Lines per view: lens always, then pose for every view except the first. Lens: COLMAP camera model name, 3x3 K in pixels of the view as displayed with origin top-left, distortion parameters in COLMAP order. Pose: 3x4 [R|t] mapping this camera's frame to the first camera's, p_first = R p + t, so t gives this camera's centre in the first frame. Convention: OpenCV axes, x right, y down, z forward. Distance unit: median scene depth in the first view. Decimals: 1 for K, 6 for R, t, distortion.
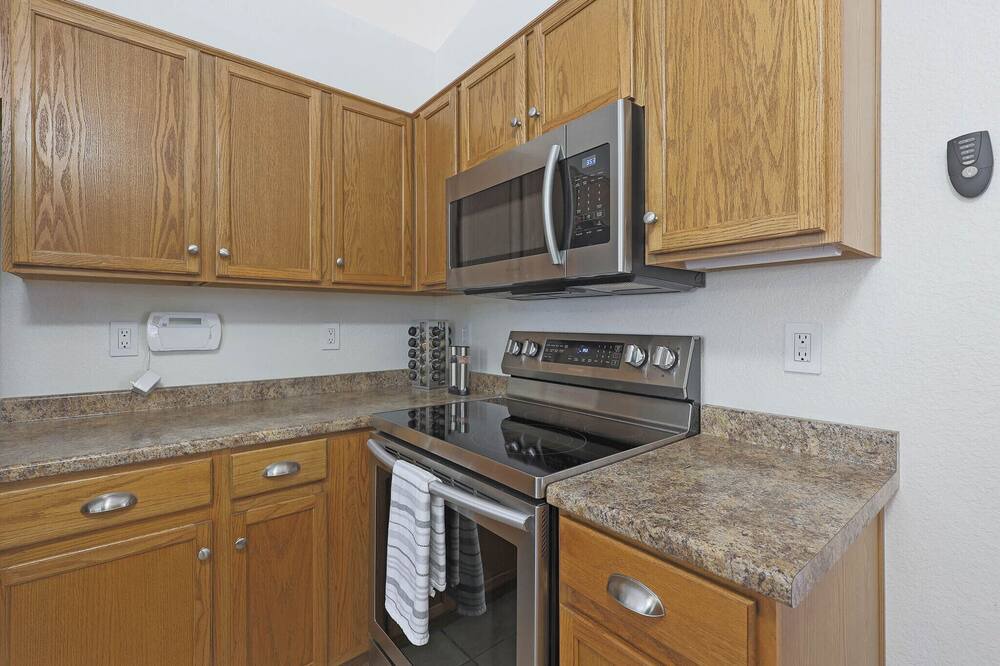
lens RADIAL K [[443.9, 0, 496.7], [0, 443.9, 324.3], [0, 0, 1]] dist [0.000834, -0.000355]
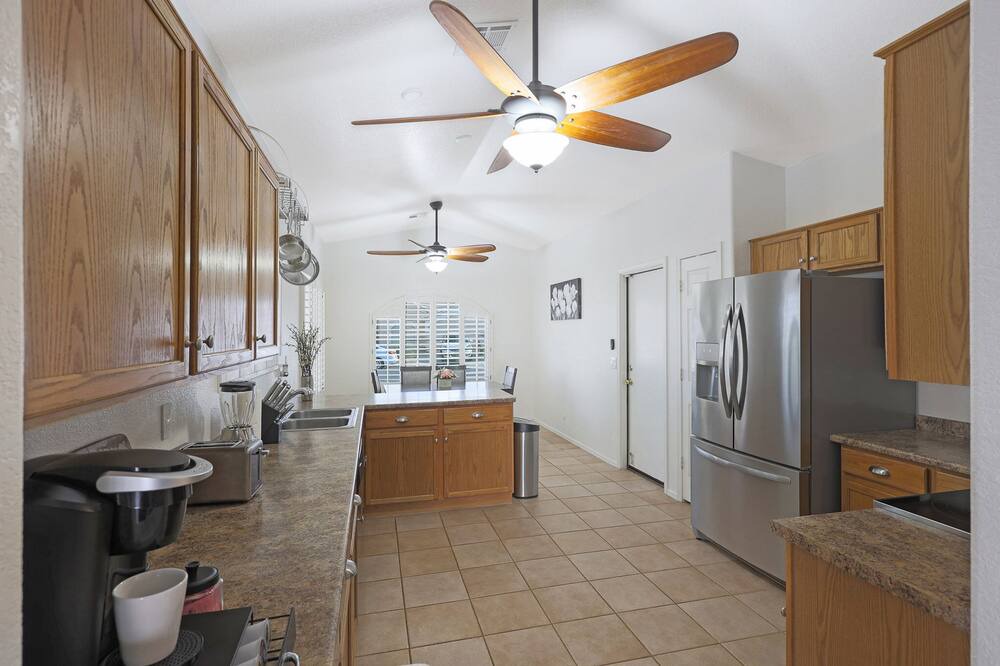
lens RADIAL K [[497.0, 0, 498.7], [0, 497.0, 329.8], [0, 0, 1]] dist [0.001215, 0.000719]
pose [[-0.425080, 0.002552, -0.905152, 1.815245], [-0.002549, 0.999989, 0.004016, -0.227647], [0.905152, 0.004014, -0.425069, 0.389315]]
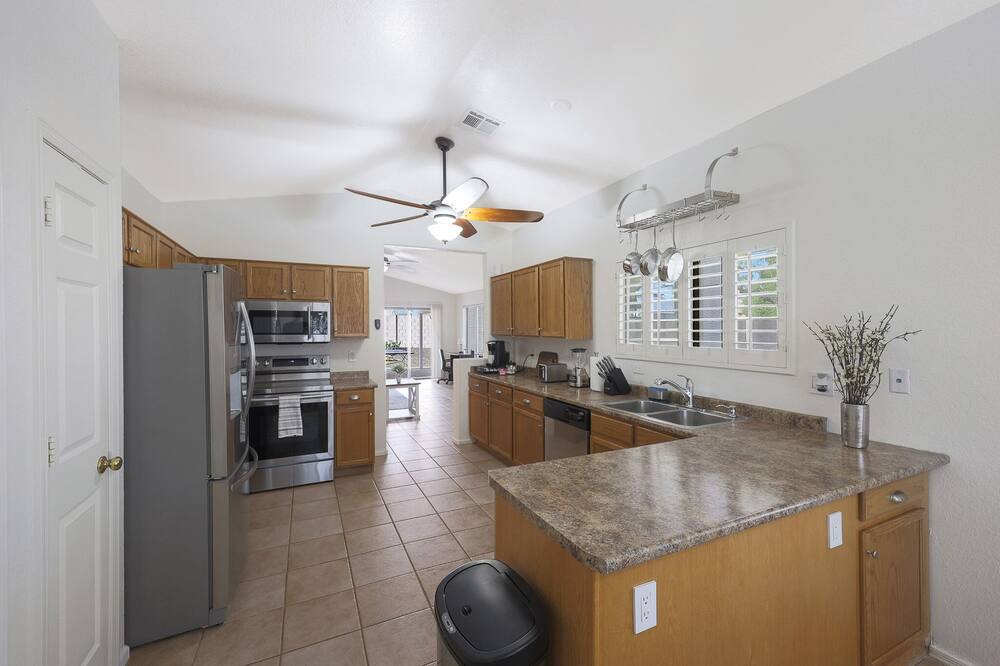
lens RADIAL K [[405.3, 0, 496.9], [0, 405.3, 331.6], [0, 0, 1]] dist [-0.000547, -0.000046]
pose [[0.234578, -0.005722, 0.972080, -3.000374], [0.006103, 0.999972, 0.004413, -0.209045], [-0.972078, 0.004897, 0.234607, -1.434543]]
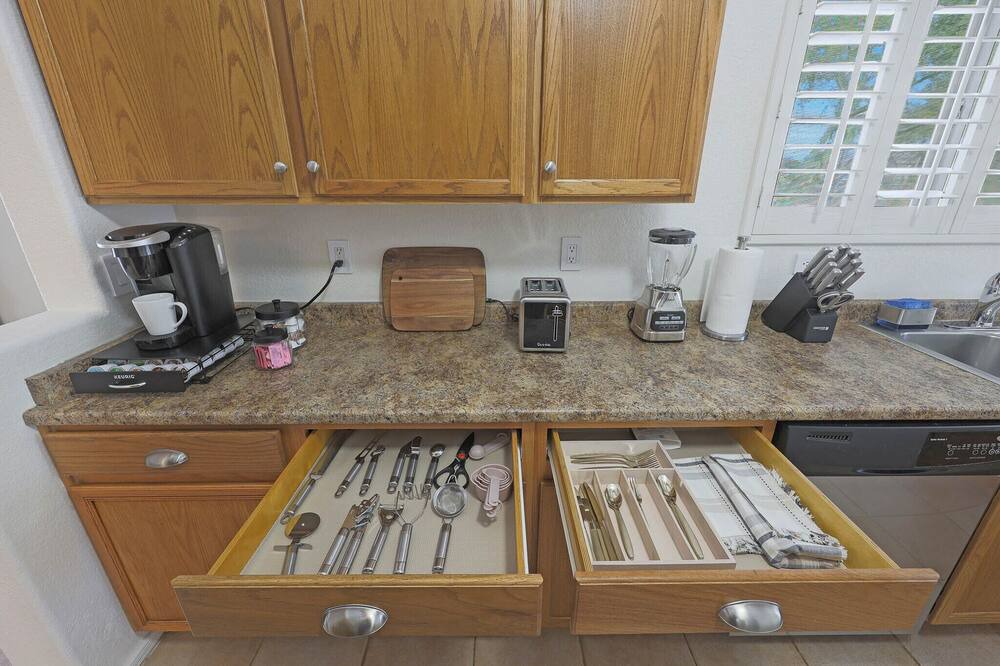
lens RADIAL K [[405.3, 0, 499.3], [0, 405.3, 326.2], [0, 0, 1]] dist [-0.000547, -0.000046]
pose [[-0.626633, 0.280824, -0.726959, 1.121562], [0.004108, 0.933996, 0.357261, -0.207376], [0.779304, 0.220885, -0.586426, 1.607233]]
